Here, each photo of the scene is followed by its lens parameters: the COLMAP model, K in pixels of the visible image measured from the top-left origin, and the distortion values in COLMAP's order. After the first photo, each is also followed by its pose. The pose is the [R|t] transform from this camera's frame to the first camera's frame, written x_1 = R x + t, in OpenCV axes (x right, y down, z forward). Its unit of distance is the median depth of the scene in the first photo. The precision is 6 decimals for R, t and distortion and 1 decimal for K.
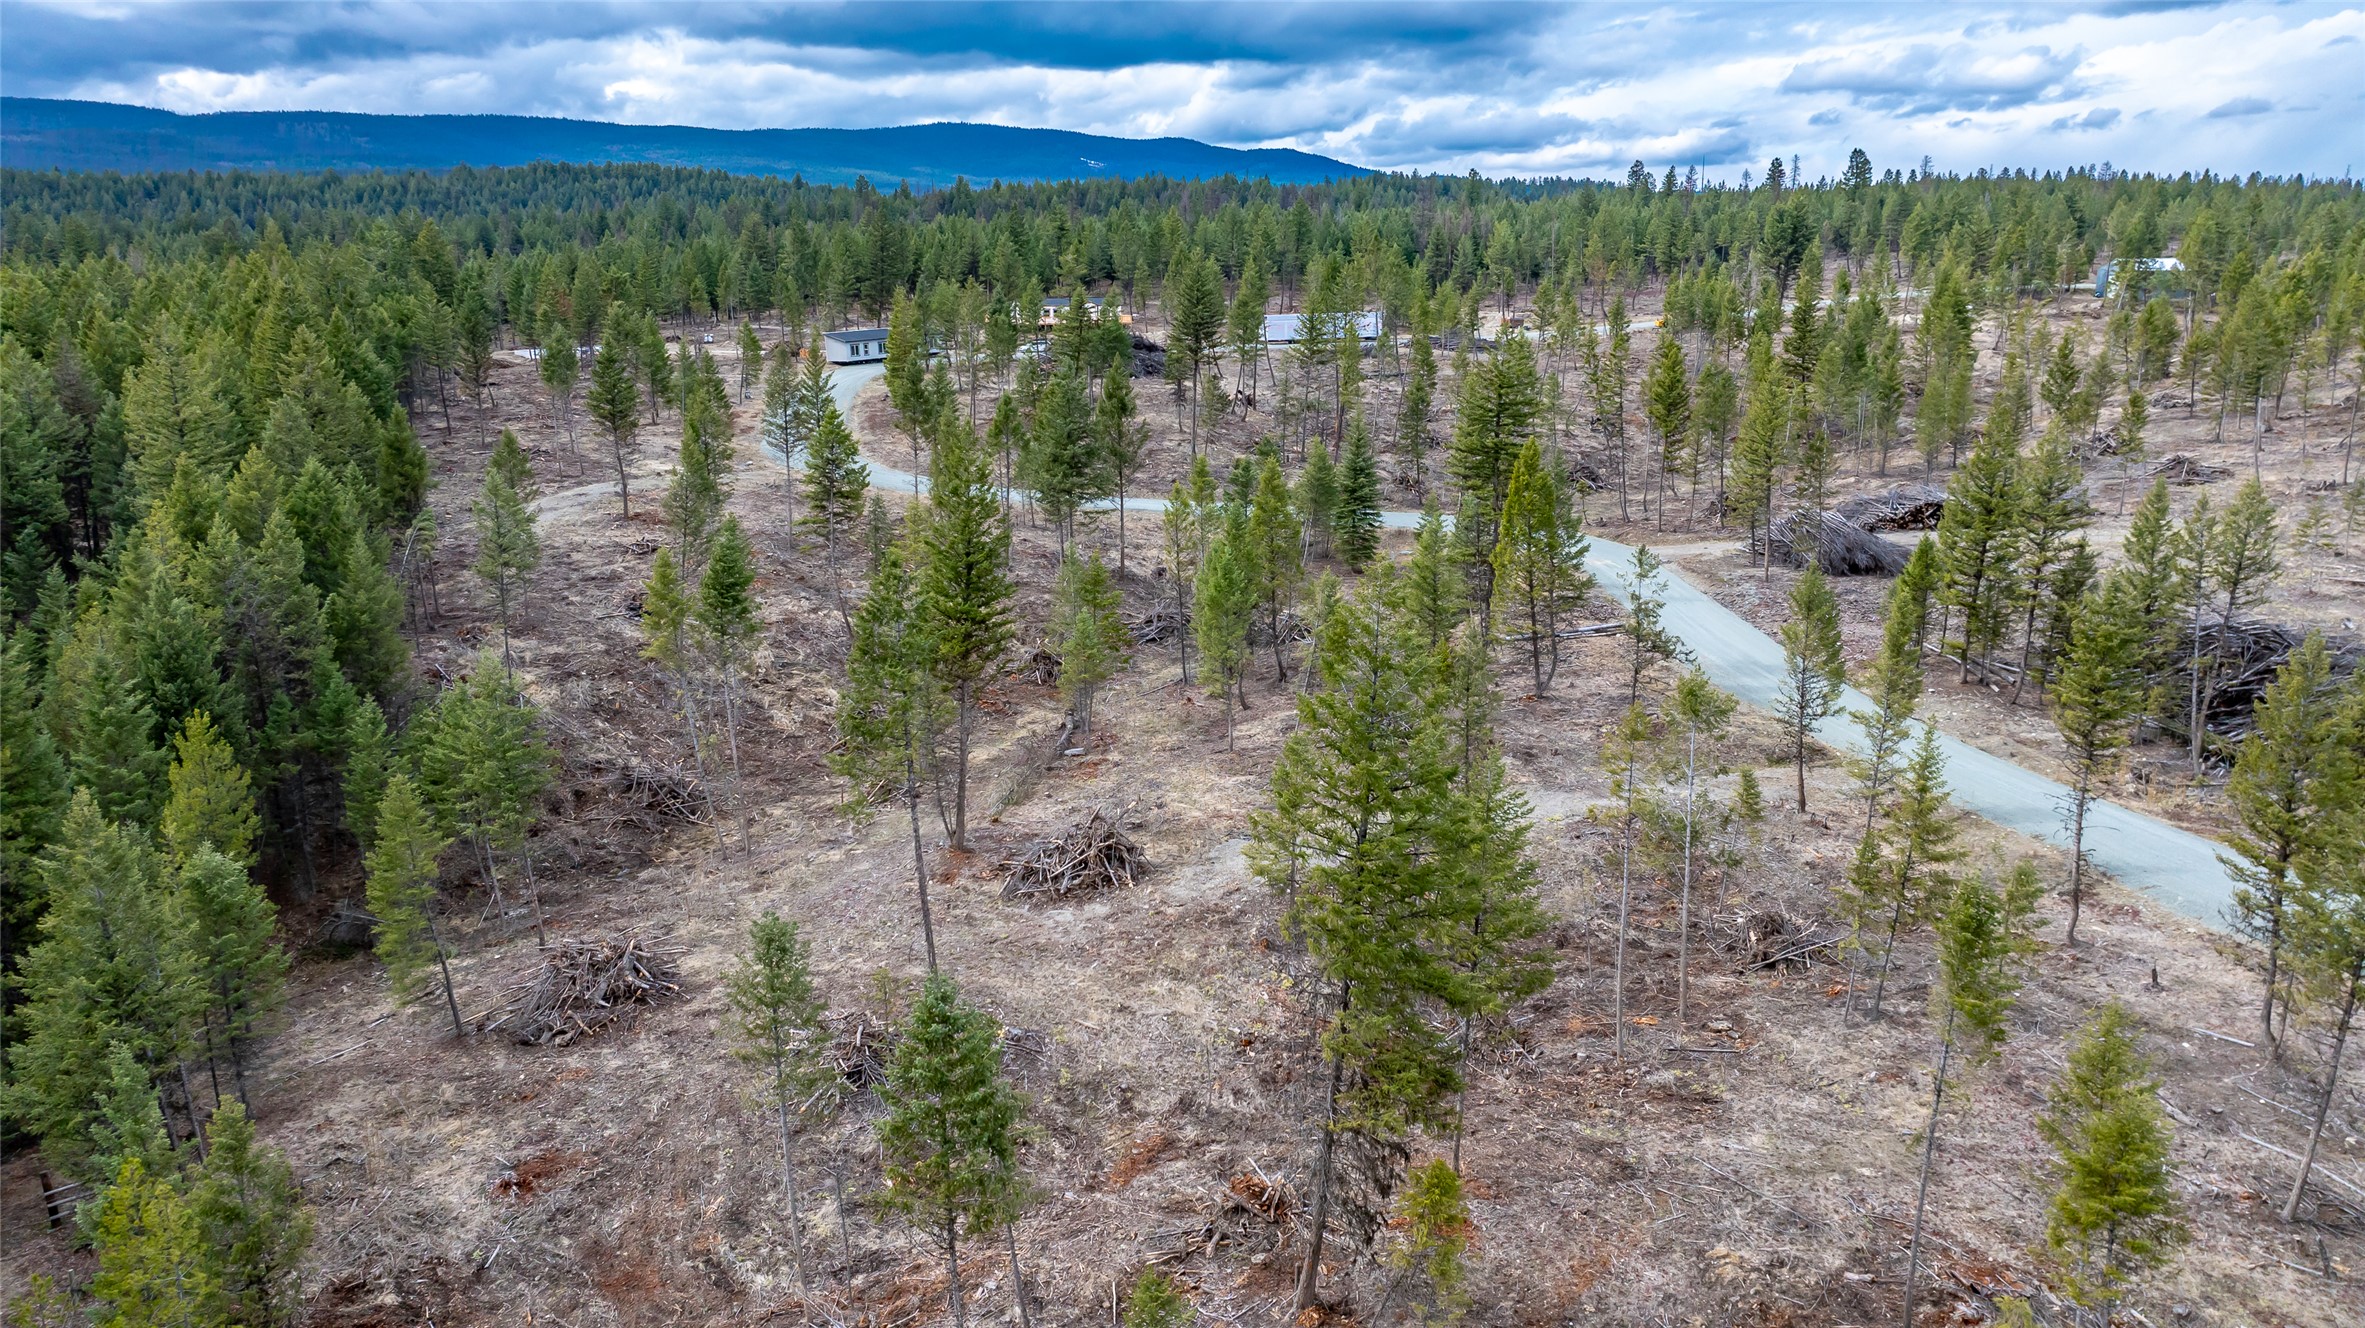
lens RADIAL K [[1643.5, 0, 1188.5], [0, 1643.5, 654.9], [0, 0, 1]] dist [-0.020163, -0.002764]
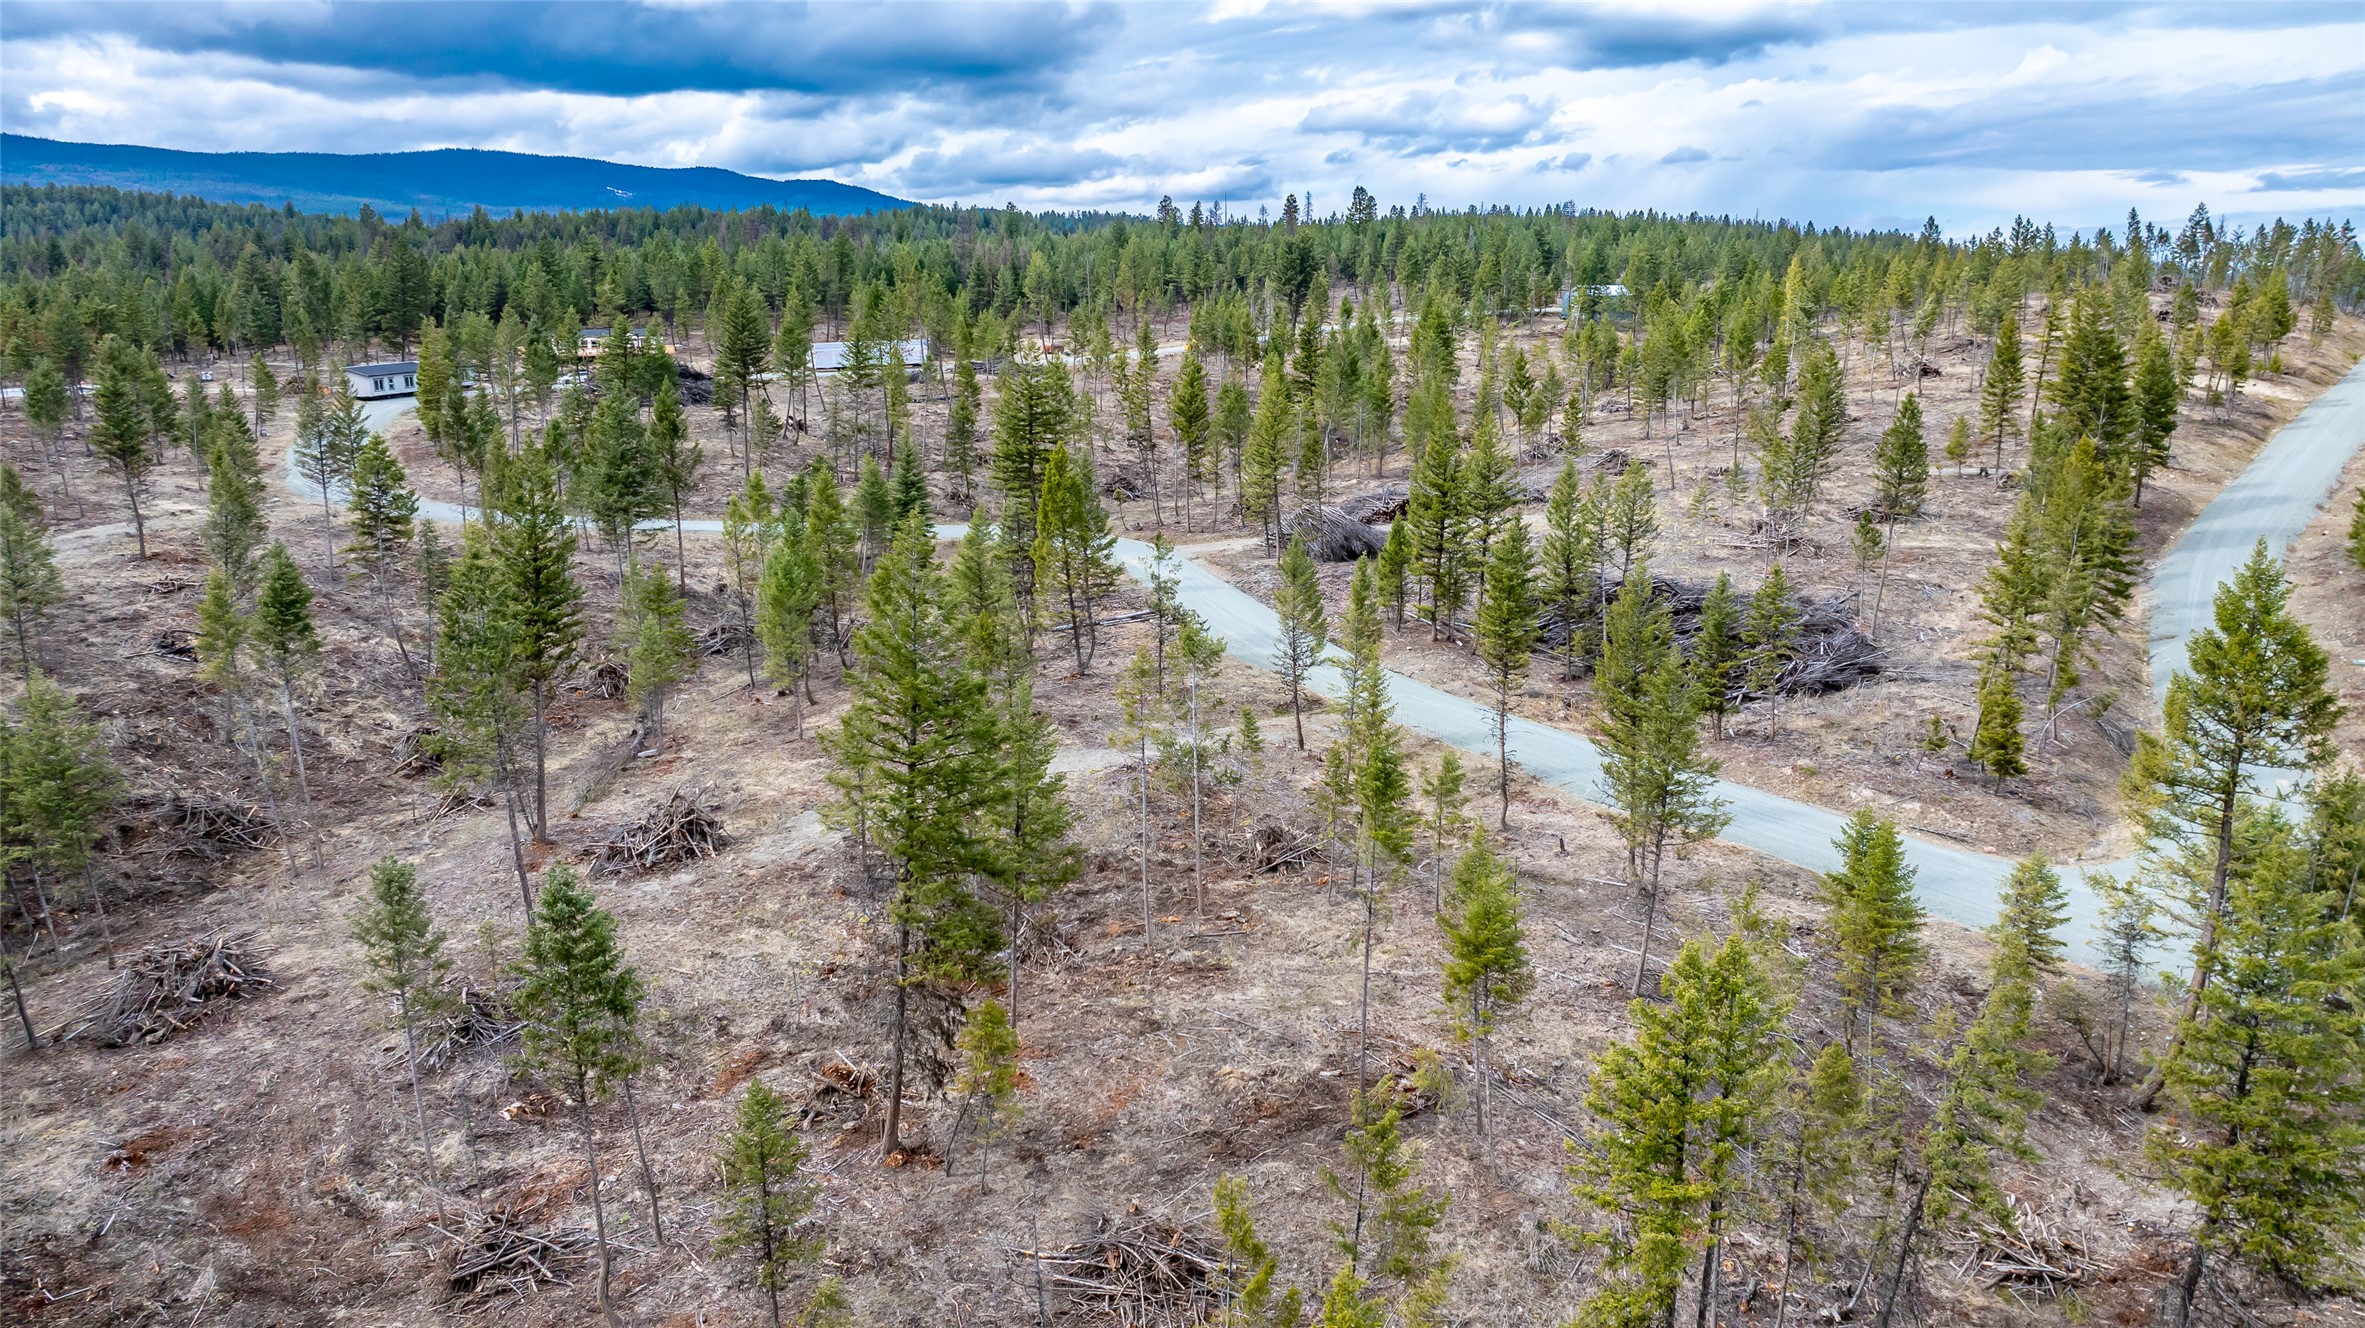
lens RADIAL K [[1669.7, 0, 1191.2], [0, 1669.7, 661.2], [0, 0, 1]] dist [-0.027678, 0.002853]
pose [[0.965050, -0.057896, 0.255591, -0.003040], [0.062668, 0.997979, -0.010557, 0.031004], [-0.254463, 0.026206, 0.966727, -0.106620]]
